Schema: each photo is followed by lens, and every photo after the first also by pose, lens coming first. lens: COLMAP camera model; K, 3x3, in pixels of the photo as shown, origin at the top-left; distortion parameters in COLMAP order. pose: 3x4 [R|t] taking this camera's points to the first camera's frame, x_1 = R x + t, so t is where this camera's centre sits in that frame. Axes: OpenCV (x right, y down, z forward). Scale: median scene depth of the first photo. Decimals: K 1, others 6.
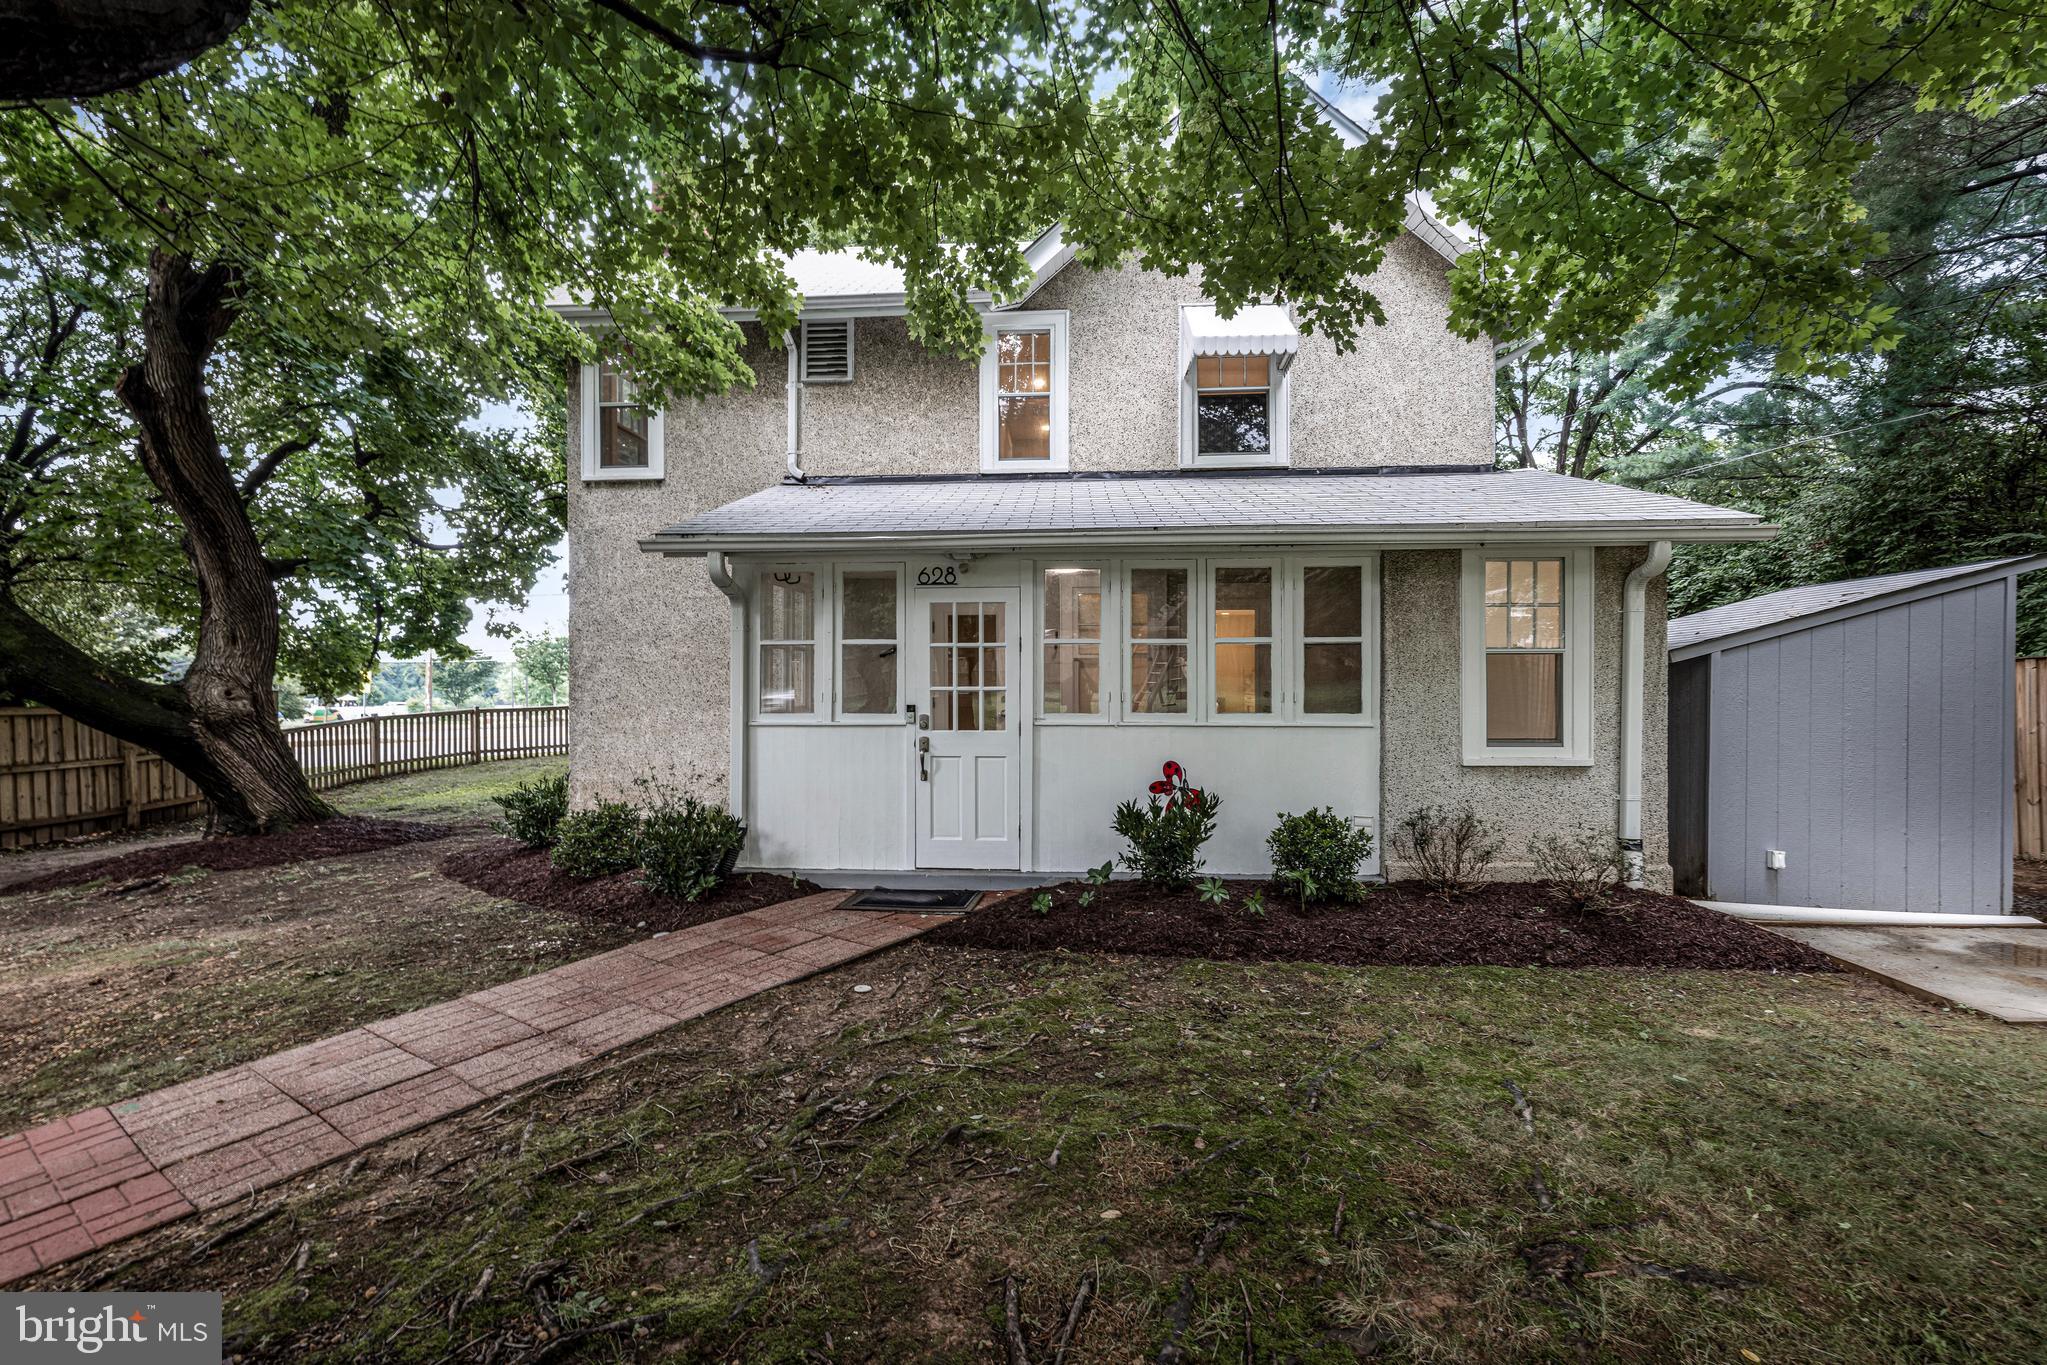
lens RADIAL K [[894.6, 0, 1022.9], [0, 894.6, 688.1], [0, 0, 1]] dist [-0.003341, -0.000115]
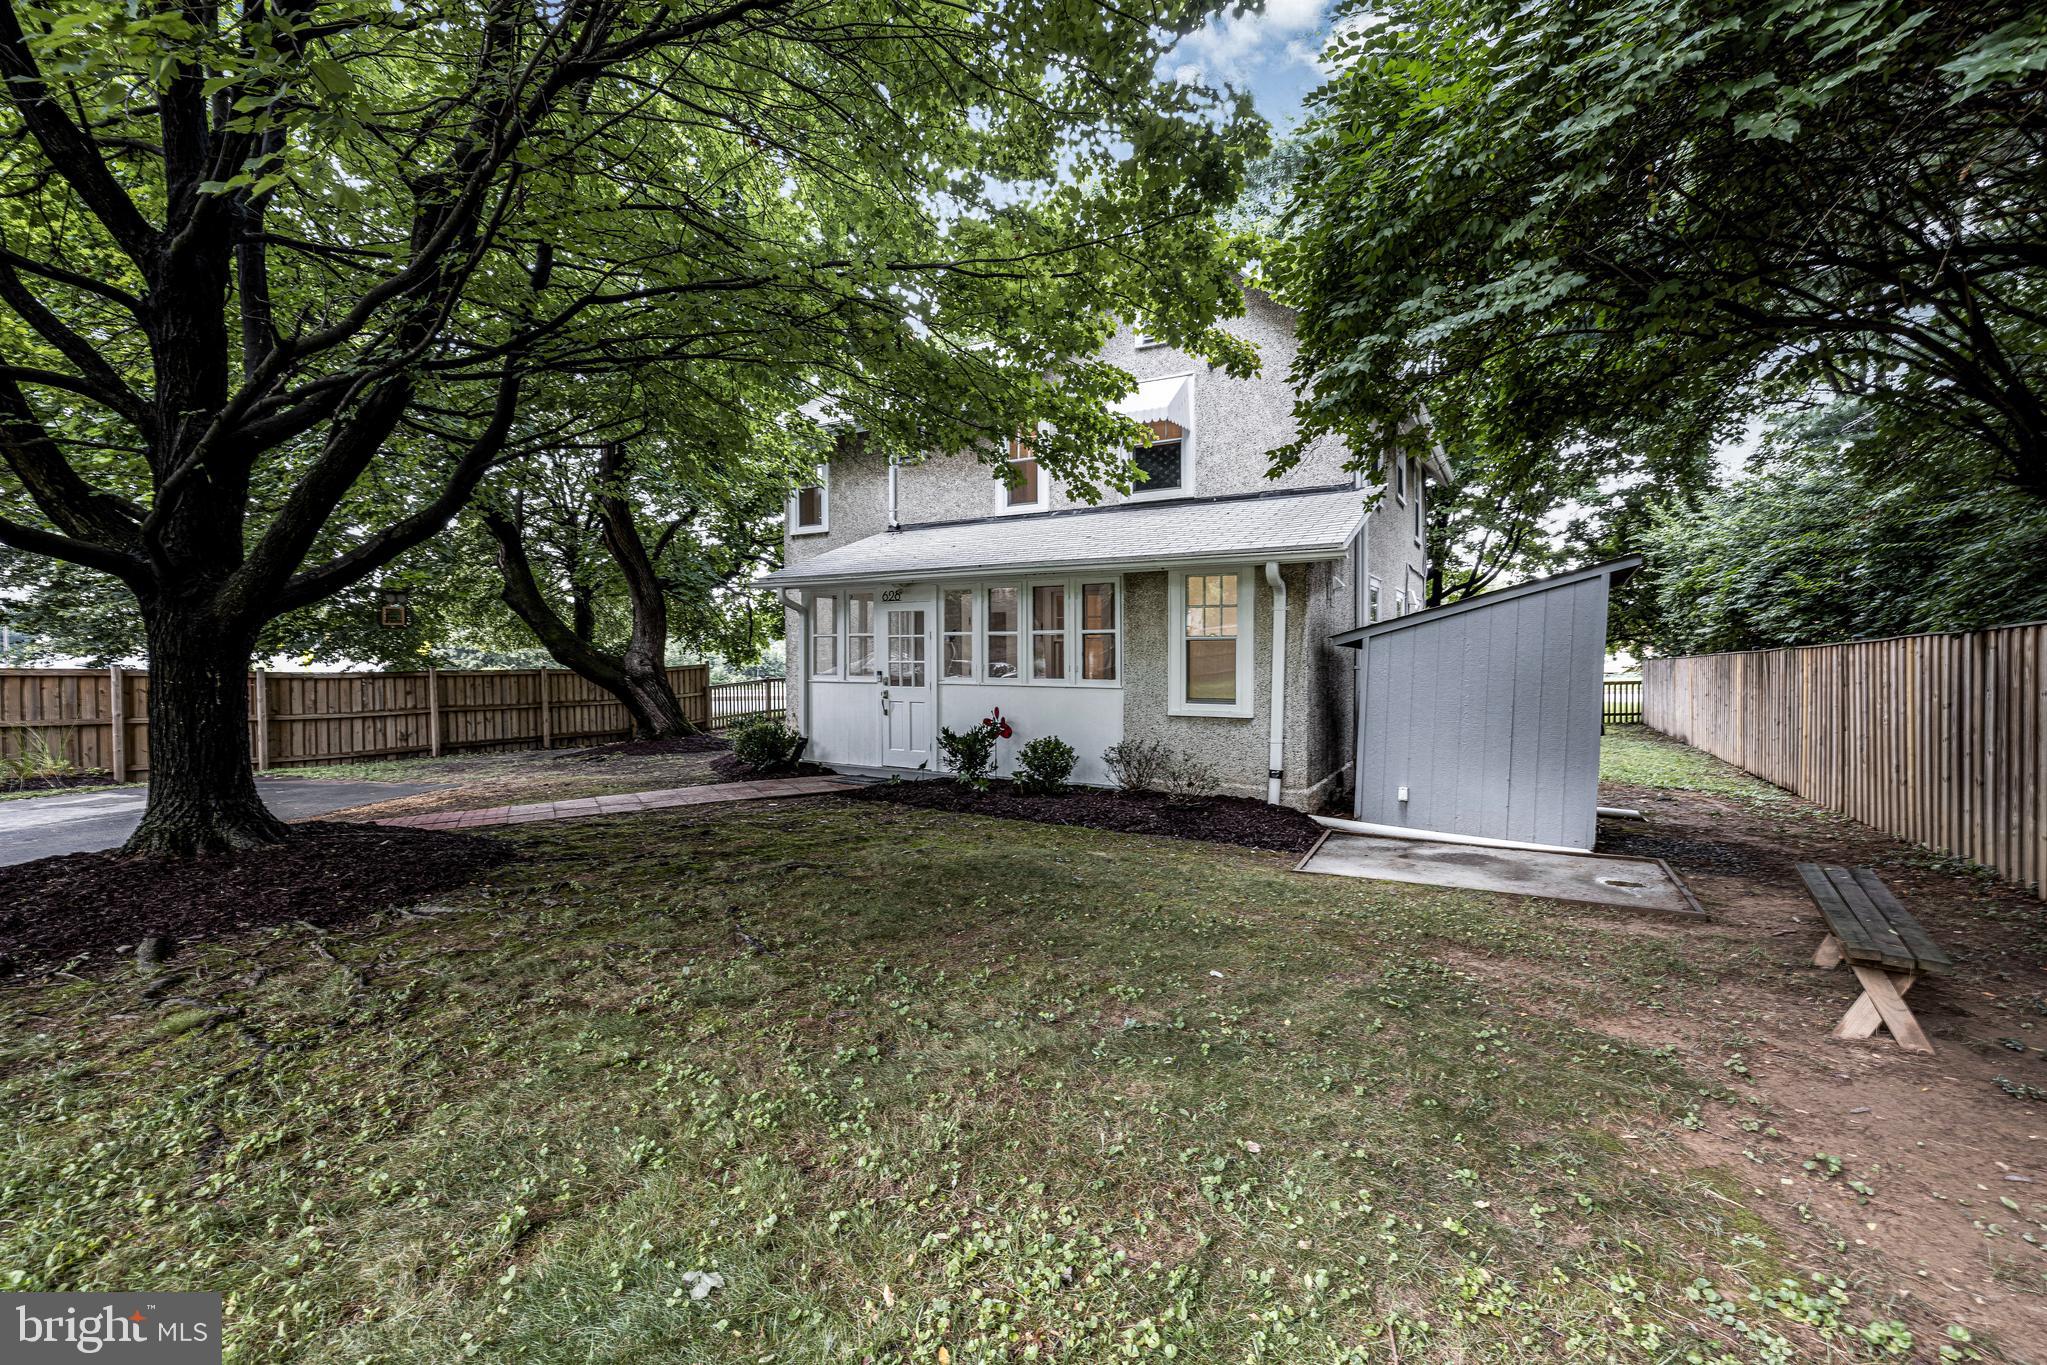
lens RADIAL K [[894.6, 0, 1024.5], [0, 894.6, 670.1], [0, 0, 1]] dist [-0.003341, -0.000115]
pose [[0.897857, 0.008583, -0.440204, 0.909134], [-0.002293, 0.999888, 0.014819, -0.010154], [0.440281, -0.012296, 0.897776, -0.439649]]
